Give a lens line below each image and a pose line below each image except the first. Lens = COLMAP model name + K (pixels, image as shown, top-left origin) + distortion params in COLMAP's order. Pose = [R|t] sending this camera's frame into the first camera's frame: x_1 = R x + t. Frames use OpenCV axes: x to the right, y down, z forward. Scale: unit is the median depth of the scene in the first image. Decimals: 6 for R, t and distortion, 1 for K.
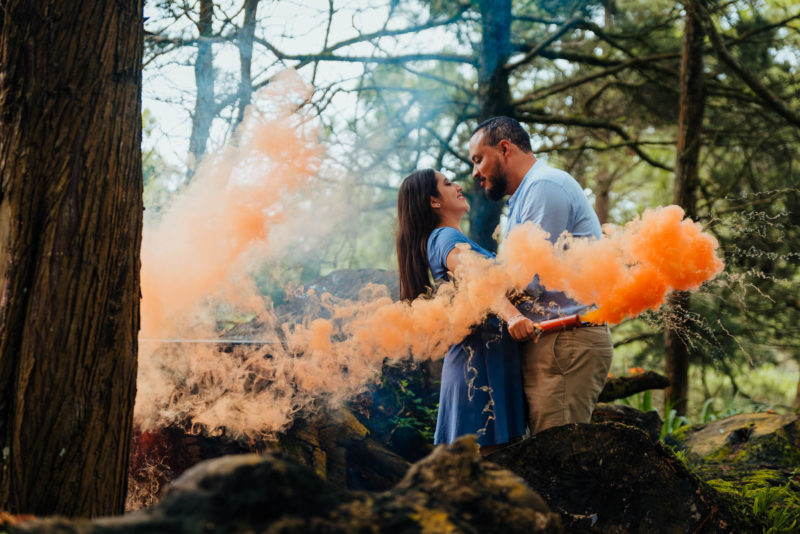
lens RADIAL K [[1408.6, 0, 394.3], [0, 1408.6, 264.3], [0, 0, 1]] dist [-0.011476, 0.000000]
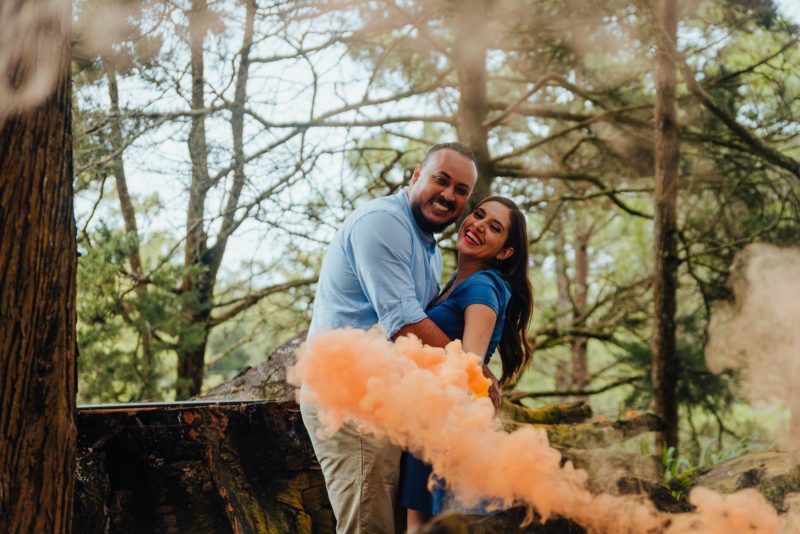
lens RADIAL K [[1271.2, 0, 400.8], [0, 1271.2, 268.9], [0, 0, 1]] dist [0.001684, 0.000000]
pose [[0.998970, -0.044661, 0.007979, 0.006414], [0.044978, 0.997955, -0.045417, 0.005651], [-0.005934, 0.045729, 0.998936, 0.077787]]
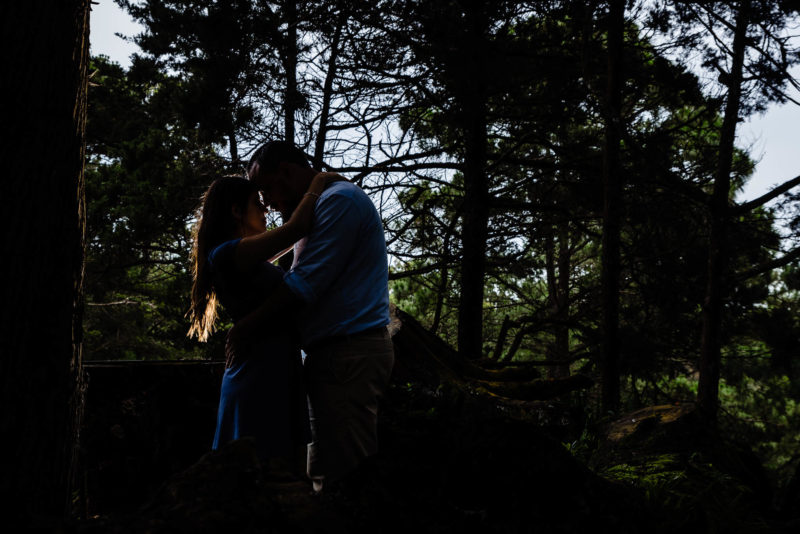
lens RADIAL K [[866.6, 0, 398.0], [0, 866.6, 269.2], [0, 0, 1]] dist [-0.009526, 0.000000]
pose [[0.997892, -0.035342, -0.054433, 0.039358], [0.032008, 0.997628, -0.060948, 0.014136], [0.056458, 0.059077, 0.996656, 0.122790]]
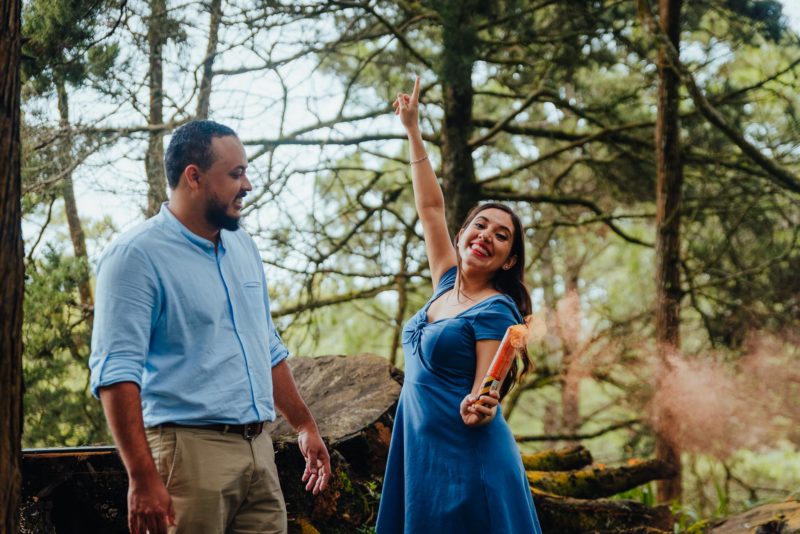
lens RADIAL K [[1379.5, 0, 407.4], [0, 1379.5, 267.3], [0, 0, 1]] dist [0.001222, 0.000000]
pose [[0.998678, -0.039221, 0.033236, 0.003257], [0.041465, 0.996702, -0.069757, 0.006522], [-0.030391, 0.071043, 0.997010, 0.086984]]
